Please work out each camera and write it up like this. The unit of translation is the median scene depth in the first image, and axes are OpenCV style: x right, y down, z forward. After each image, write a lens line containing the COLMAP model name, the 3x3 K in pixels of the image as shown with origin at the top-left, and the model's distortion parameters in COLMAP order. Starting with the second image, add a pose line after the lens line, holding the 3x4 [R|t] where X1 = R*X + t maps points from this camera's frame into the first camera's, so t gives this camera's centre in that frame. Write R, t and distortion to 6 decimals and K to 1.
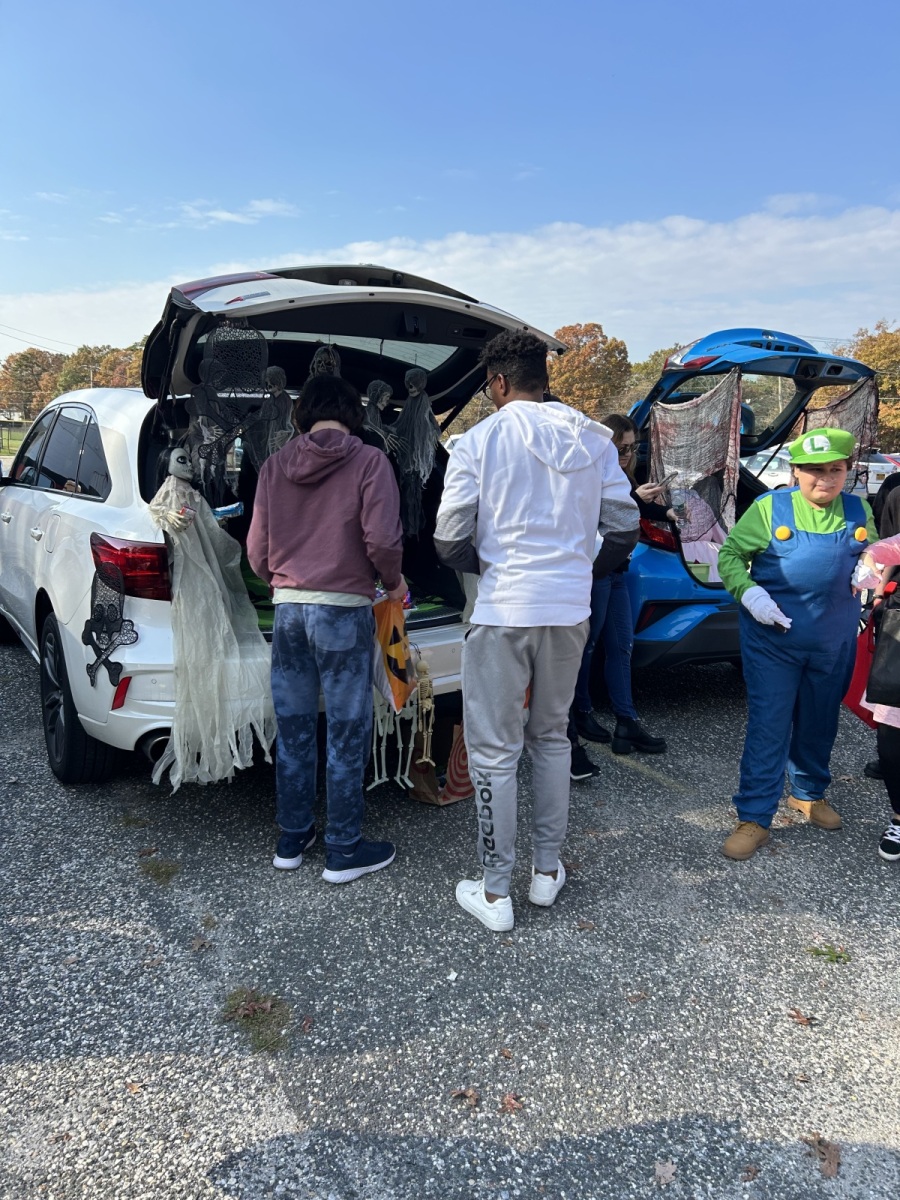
lens RADIAL K [[931.3, 0, 449.0], [0, 931.3, 600.7], [0, 0, 1]] dist [0.042455, -0.043248]
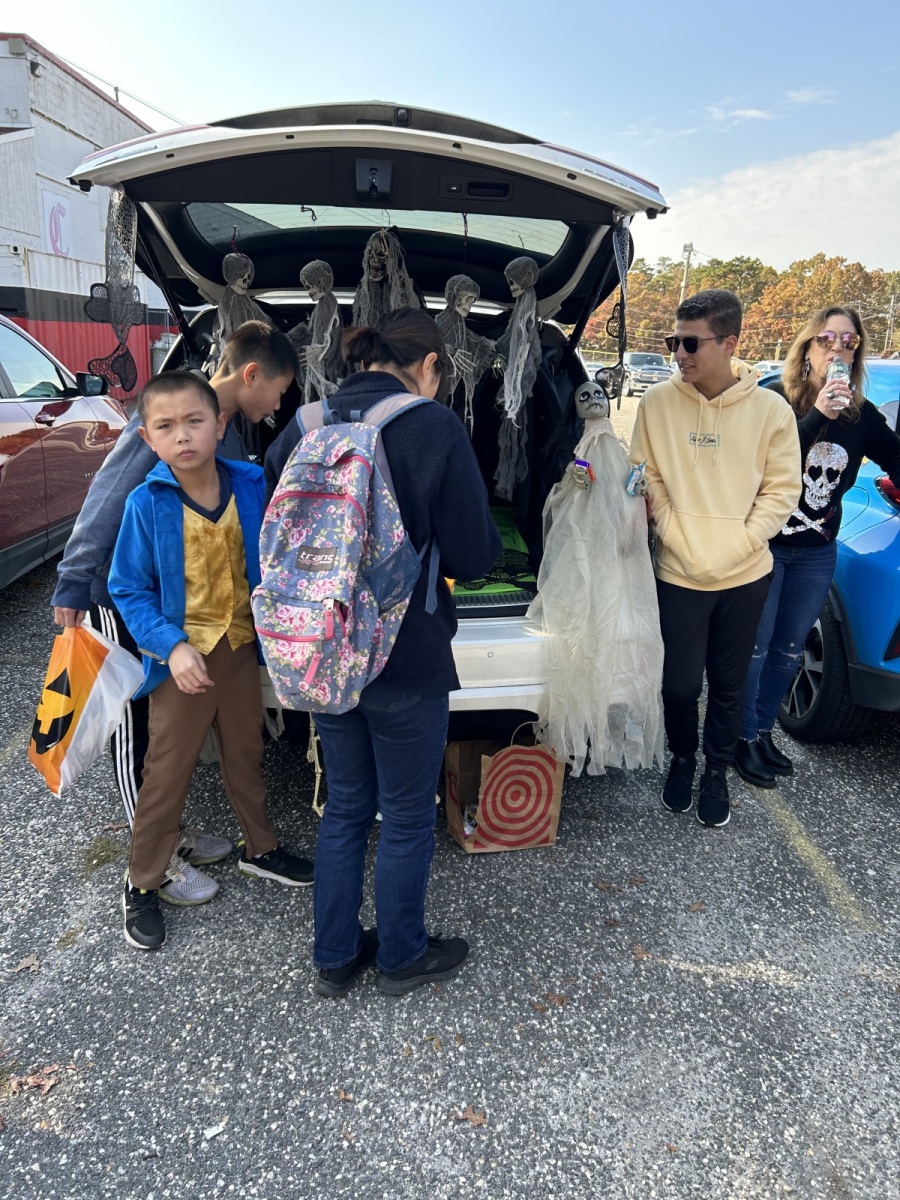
lens RADIAL K [[931.3, 0, 450.2], [0, 931.3, 639.4], [0, 0, 1]] dist [0.042455, -0.043248]
pose [[0.847651, 0.160330, -0.505749, 0.324879], [-0.104672, 0.985047, 0.136841, -0.052735], [0.520126, -0.063056, 0.851758, 0.340831]]
